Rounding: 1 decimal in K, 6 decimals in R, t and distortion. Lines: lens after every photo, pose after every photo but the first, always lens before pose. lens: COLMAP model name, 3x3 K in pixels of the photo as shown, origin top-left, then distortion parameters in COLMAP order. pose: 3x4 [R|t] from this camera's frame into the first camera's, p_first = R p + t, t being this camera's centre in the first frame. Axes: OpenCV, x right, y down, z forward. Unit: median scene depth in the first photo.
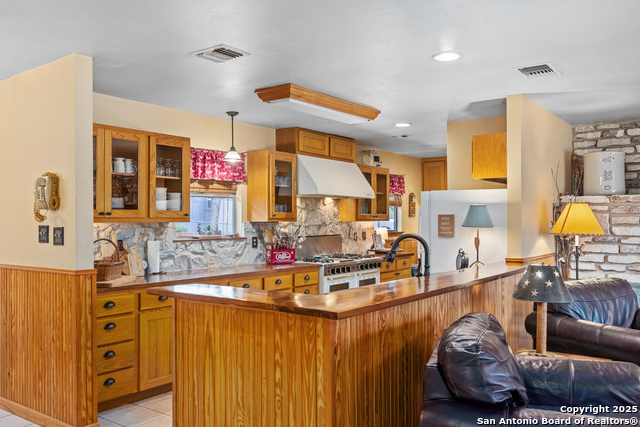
lens RADIAL K [[554.7, 0, 321.1], [0, 554.7, 212.4], [0, 0, 1]] dist [-0.013567, -0.002875]
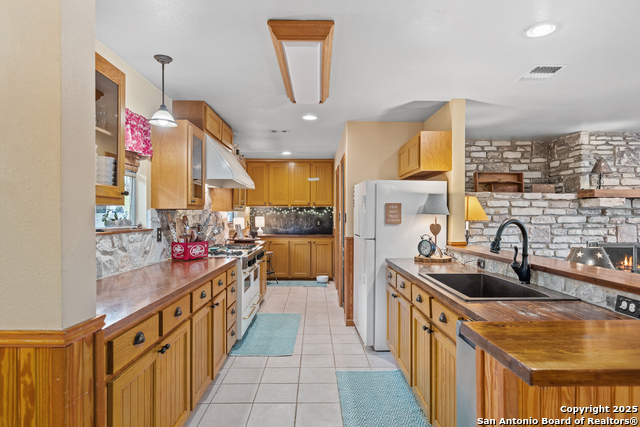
lens RADIAL K [[377.3, 0, 324.5], [0, 377.3, 214.9], [0, 0, 1]] dist [-0.001595, -0.001092]
pose [[0.783218, 0.004313, 0.621732, -0.290418], [-0.010722, 0.999921, 0.006571, 0.020535], [-0.621655, -0.011813, 0.783202, 0.457685]]
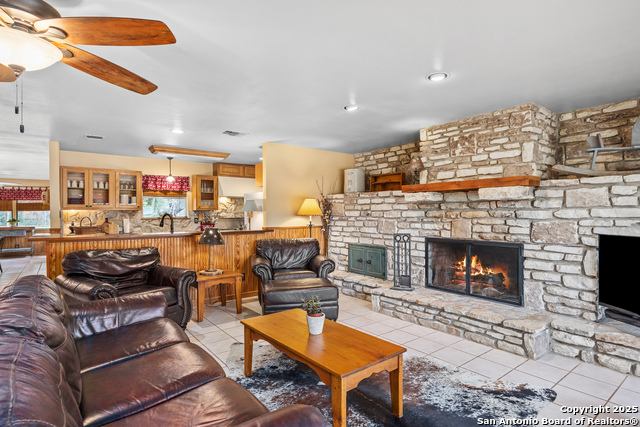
lens RADIAL K [[344.1, 0, 318.2], [0, 344.1, 215.2], [0, 0, 1]] dist [0.002361, 0.000226]
pose [[0.964512, -0.002616, -0.264027, 0.676000], [0.006115, 0.999904, 0.012431, 0.021996], [0.263969, -0.013604, 0.964435, -0.083036]]
